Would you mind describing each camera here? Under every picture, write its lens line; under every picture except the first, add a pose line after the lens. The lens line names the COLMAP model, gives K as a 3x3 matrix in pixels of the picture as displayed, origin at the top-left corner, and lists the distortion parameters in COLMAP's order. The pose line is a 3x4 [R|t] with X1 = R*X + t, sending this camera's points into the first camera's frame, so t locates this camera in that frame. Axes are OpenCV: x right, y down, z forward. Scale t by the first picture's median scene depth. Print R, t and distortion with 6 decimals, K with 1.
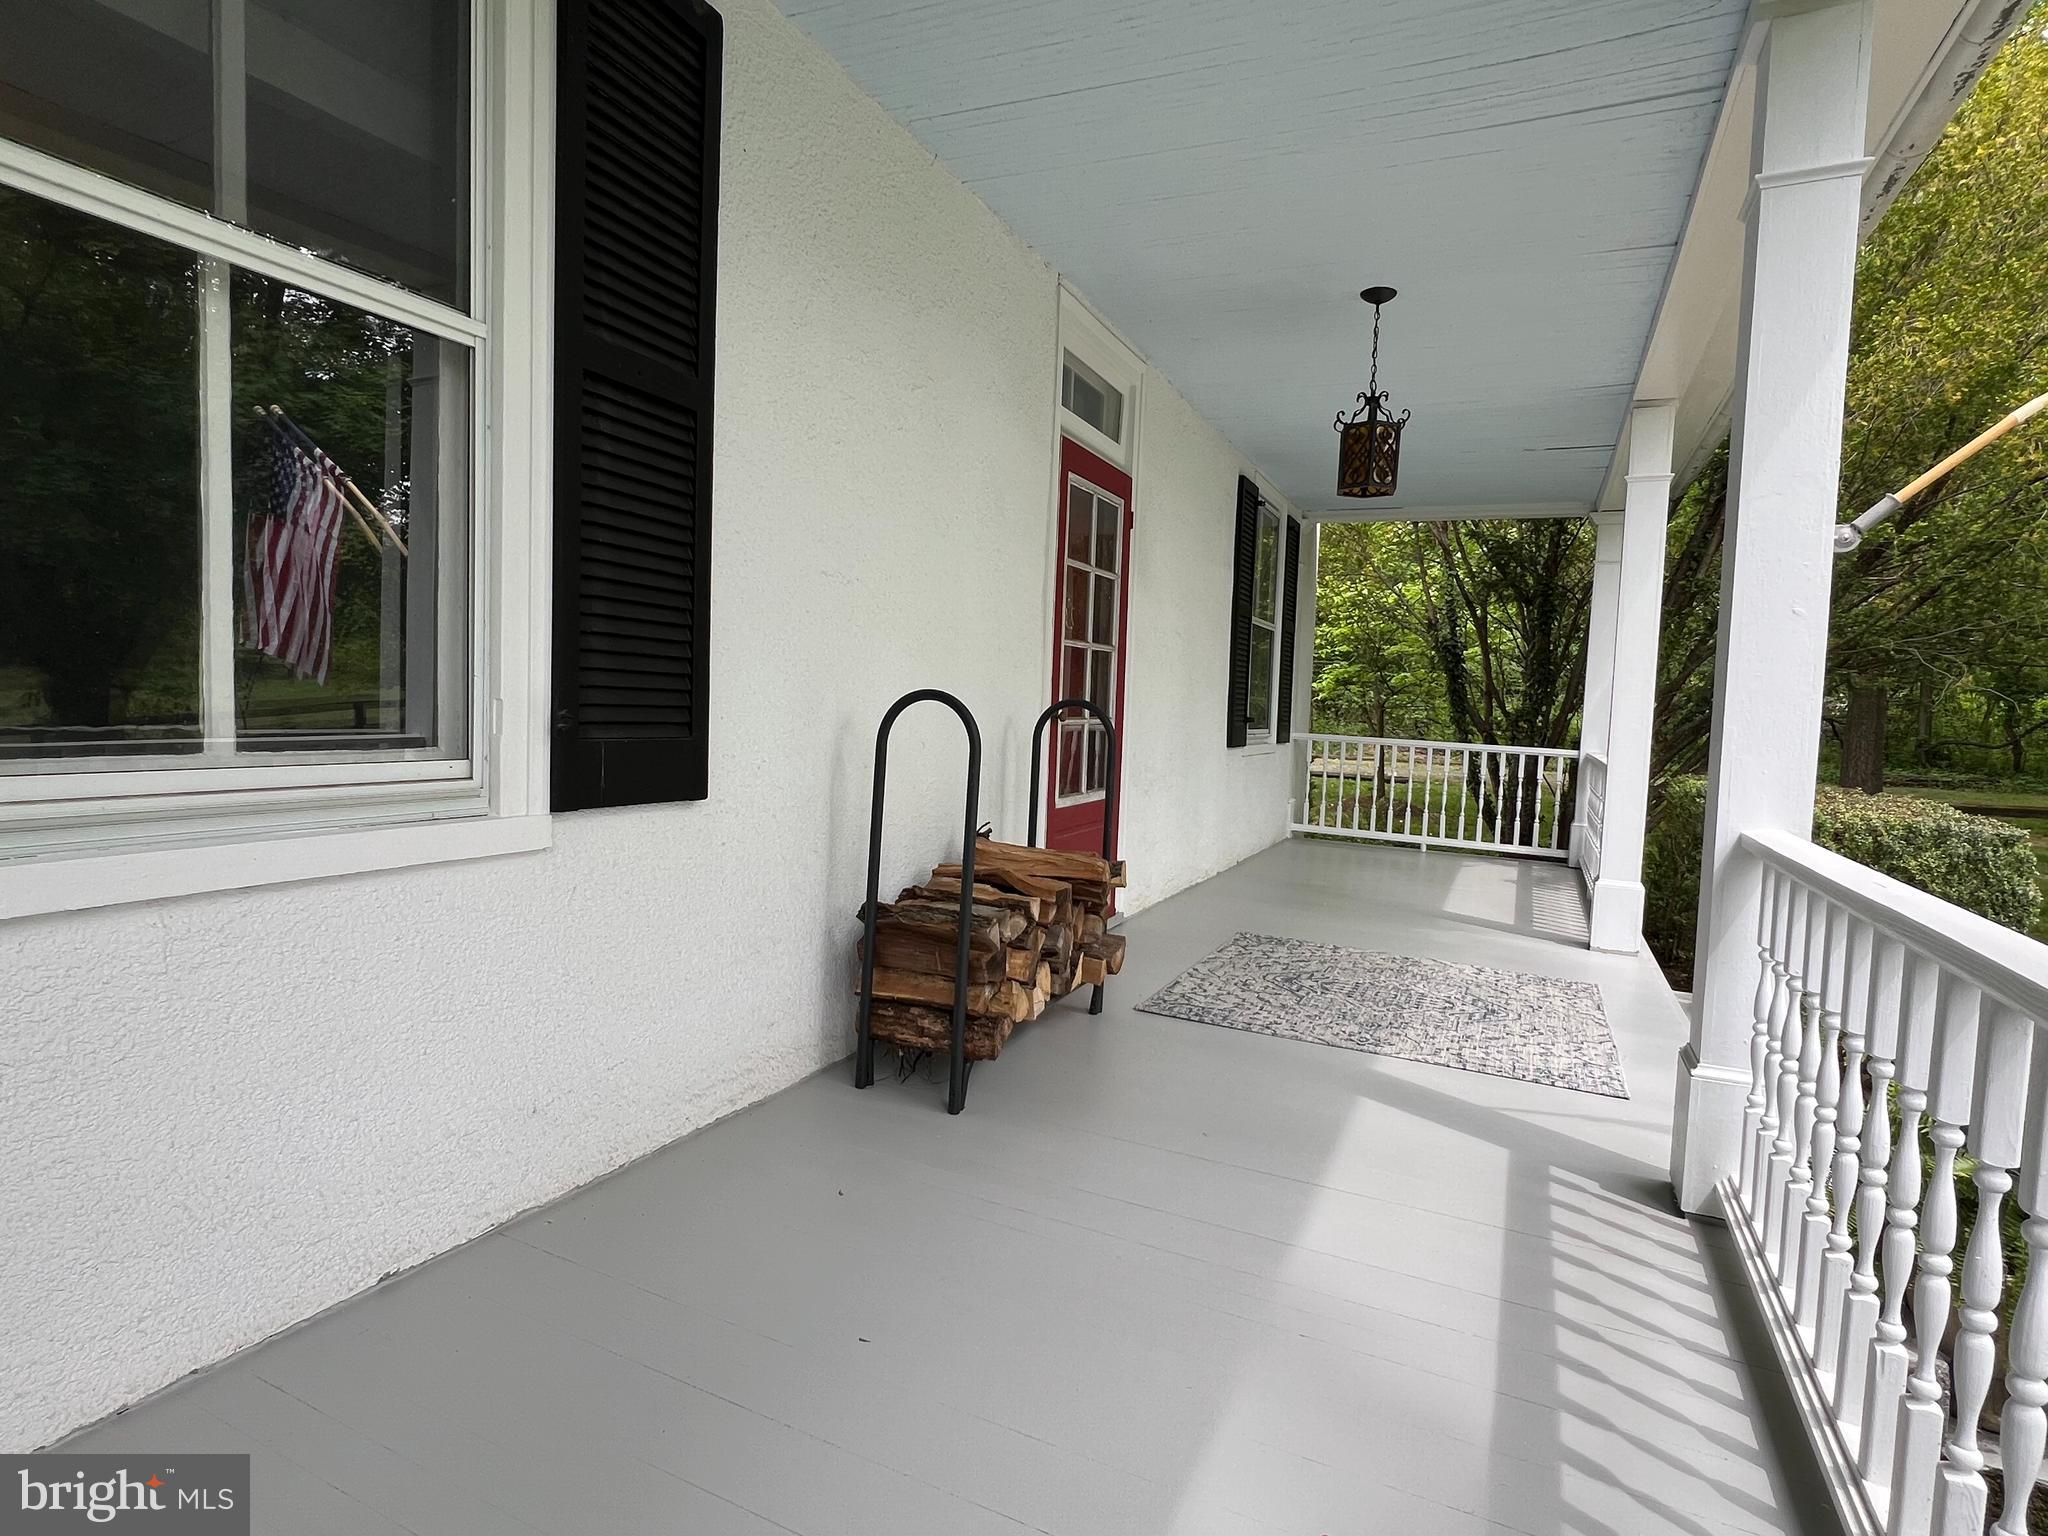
lens RADIAL K [[1042.9, 0, 1024.0], [0, 1042.9, 768.0], [0, 0, 1]] dist [-0.011955, -0.000460]
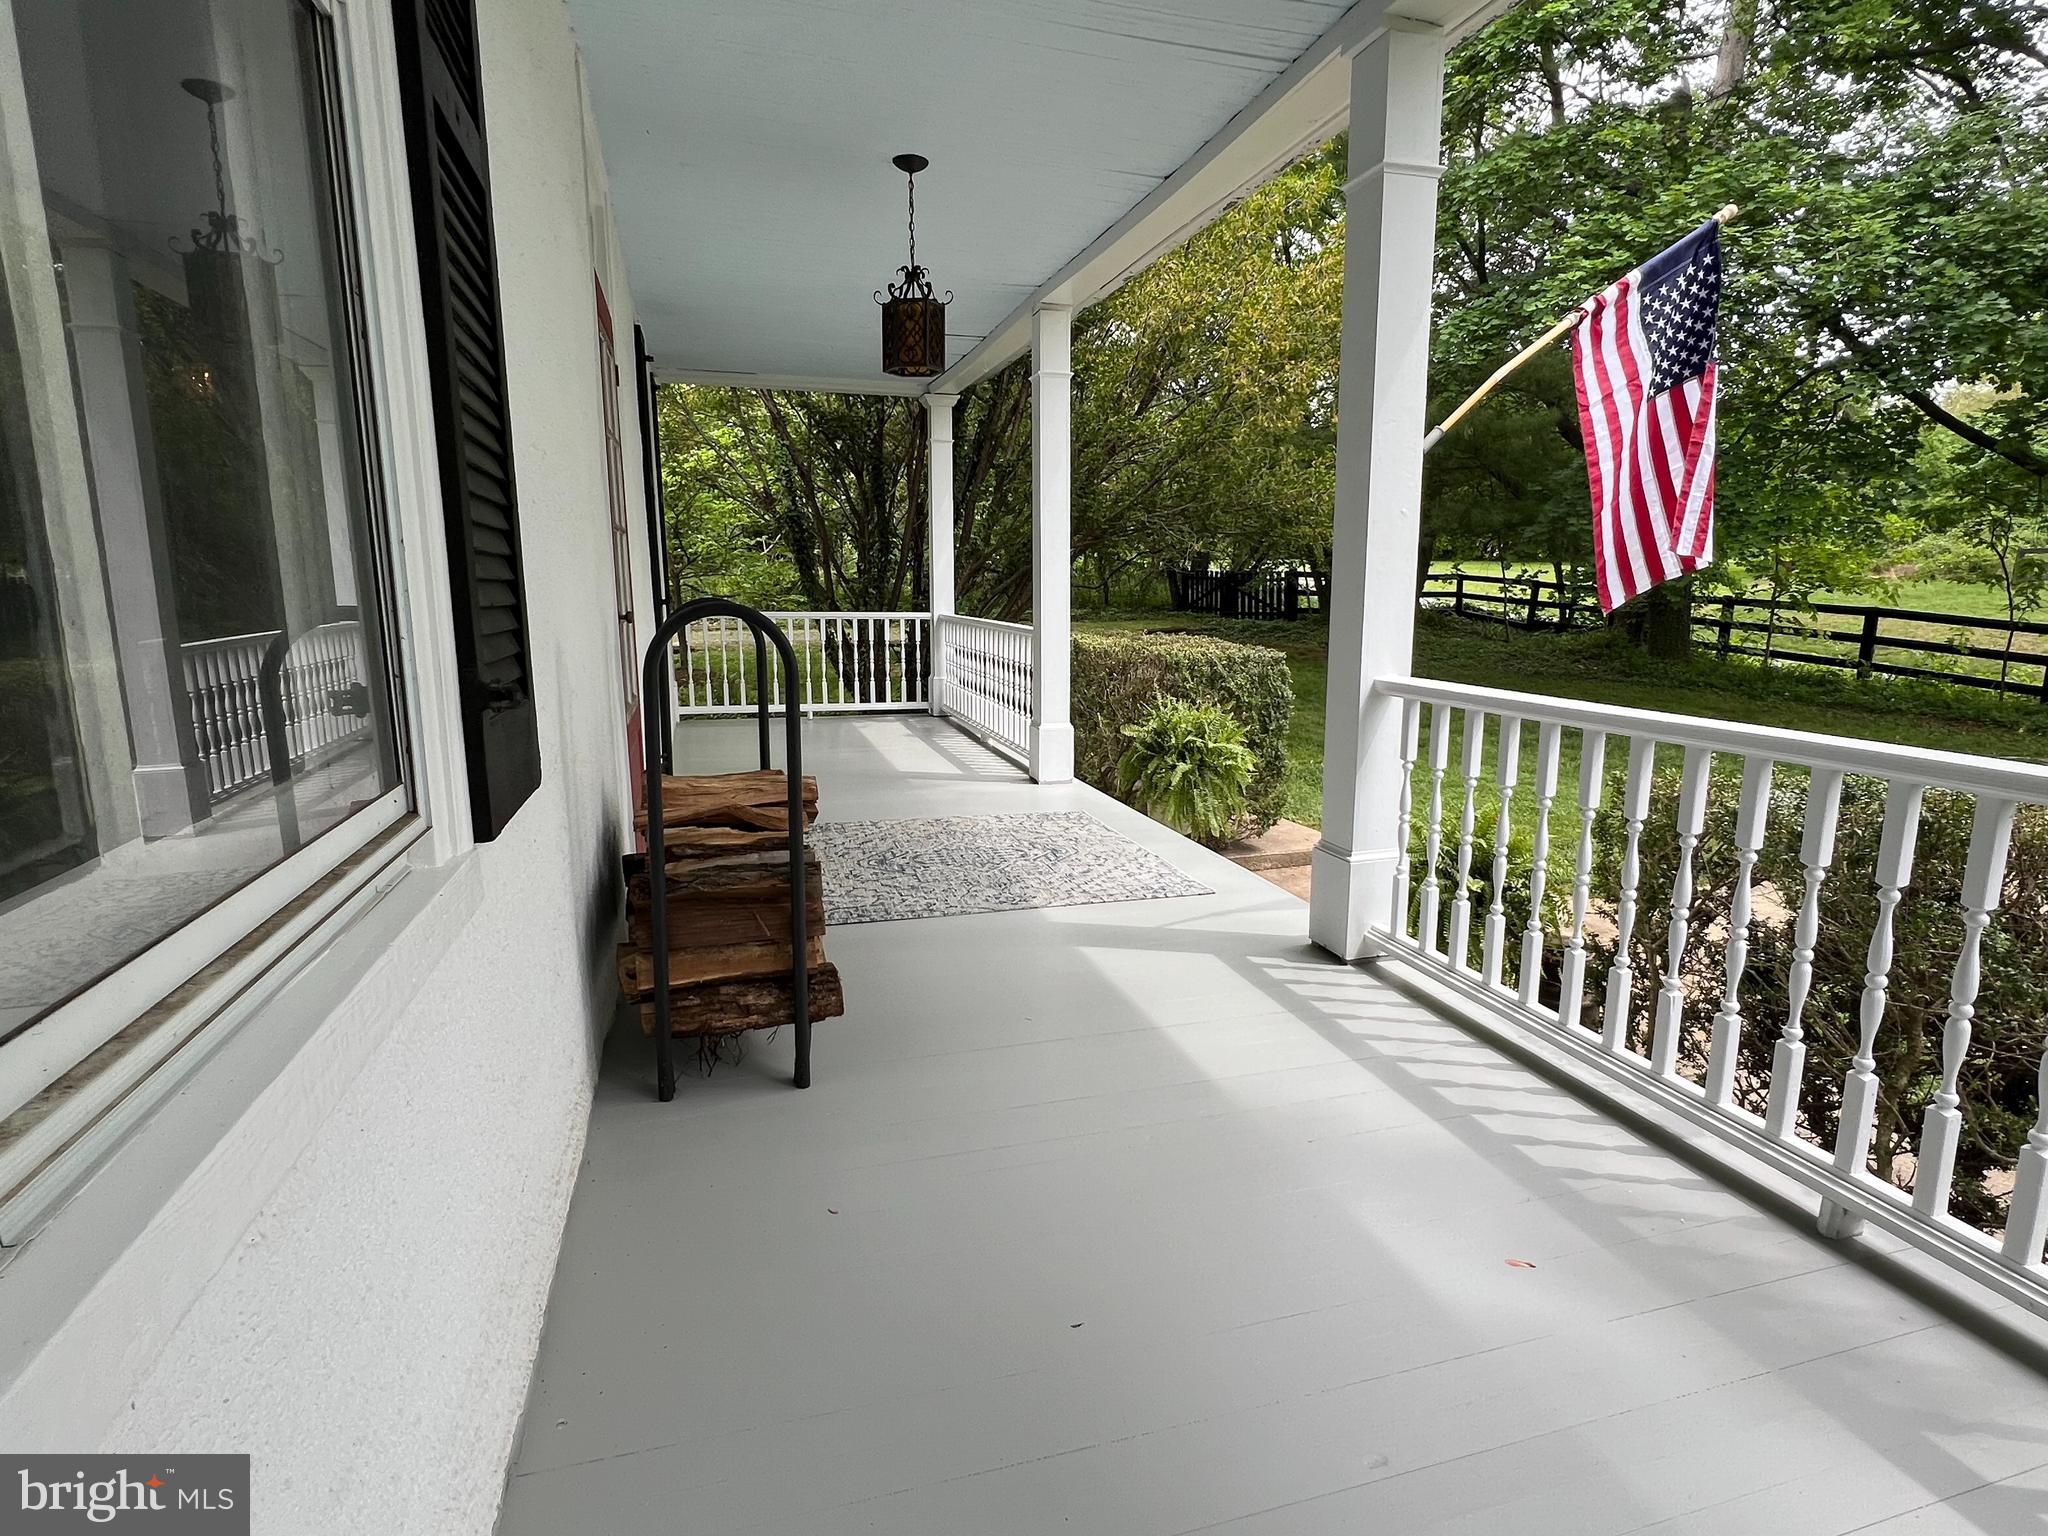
lens RADIAL K [[1042.9, 0, 1024.0], [0, 1042.9, 768.0], [0, 0, 1]] dist [-0.011955, -0.000460]
pose [[0.741071, -0.157131, 0.652781, -0.365066], [0.072343, 0.985257, 0.155034, -0.043735], [-0.667517, -0.067667, 0.741513, 0.195972]]
